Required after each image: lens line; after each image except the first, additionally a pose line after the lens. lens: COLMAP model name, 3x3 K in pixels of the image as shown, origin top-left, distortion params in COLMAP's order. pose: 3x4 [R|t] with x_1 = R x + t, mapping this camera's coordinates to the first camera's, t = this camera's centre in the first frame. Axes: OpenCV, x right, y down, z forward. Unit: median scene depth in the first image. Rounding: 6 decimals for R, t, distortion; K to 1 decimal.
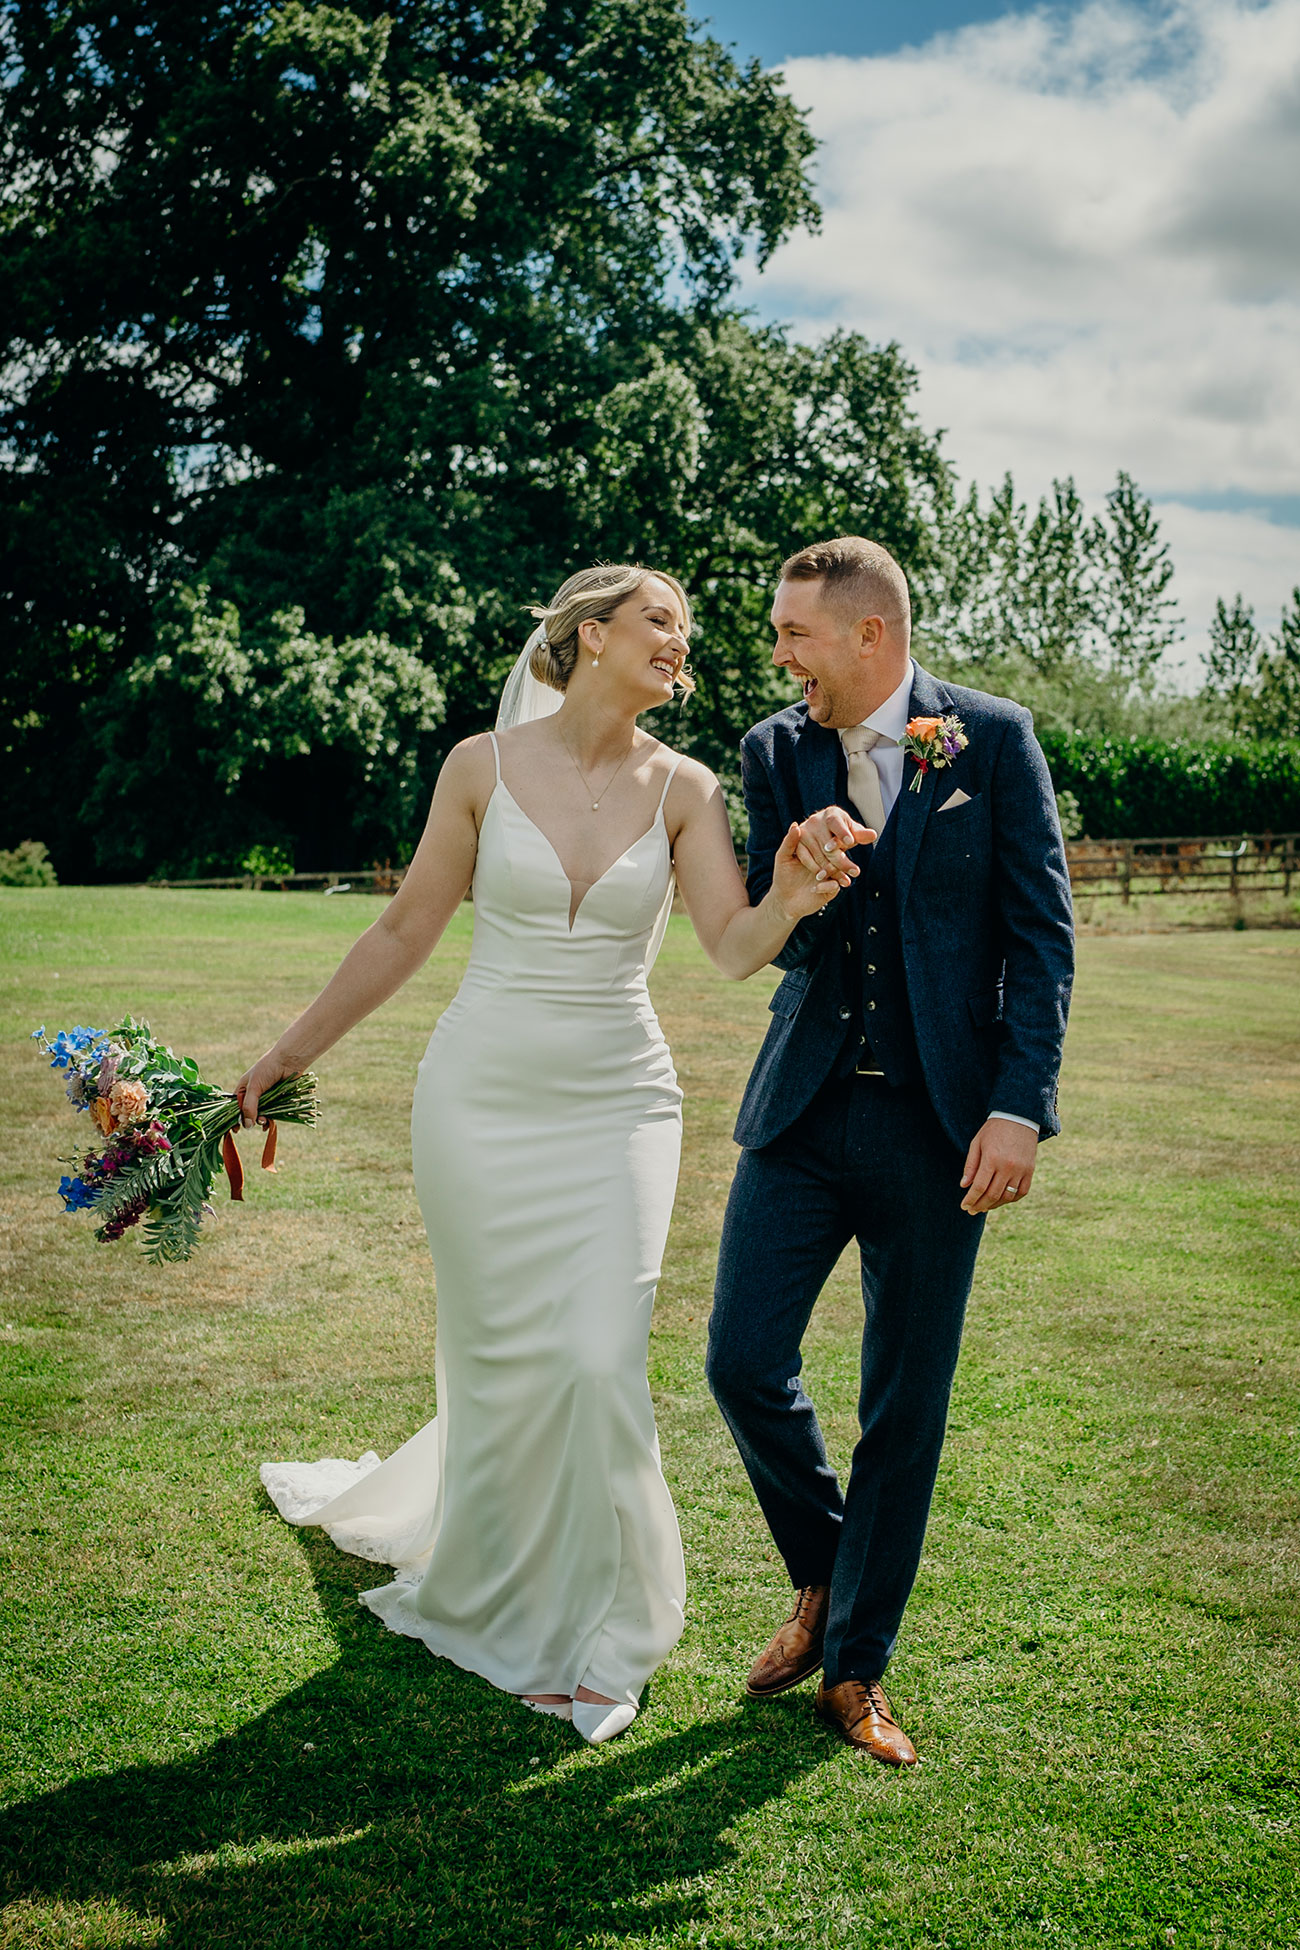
lens RADIAL K [[2296.7, 0, 650.0], [0, 2296.7, 975.0], [0, 0, 1]] dist [-0.379716, 0.556941]
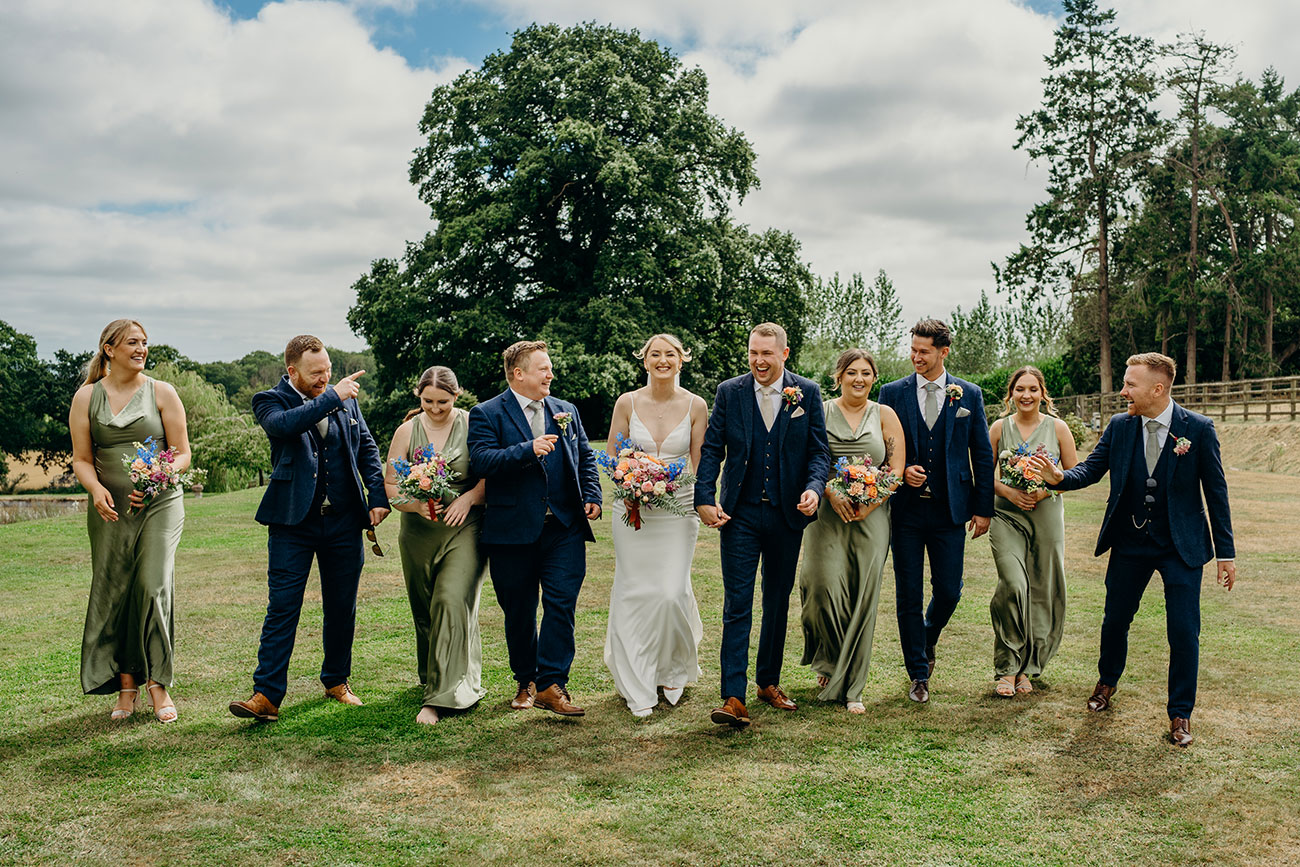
lens RADIAL K [[1303.2, 0, 650.0], [0, 1303.2, 433.5], [0, 0, 1]] dist [-0.076298, 0.008250]
pose [[0.998387, -0.055231, 0.013181, -0.091978], [0.056043, 0.995804, -0.072347, 0.061190], [-0.009130, 0.072969, 0.997292, -0.534144]]
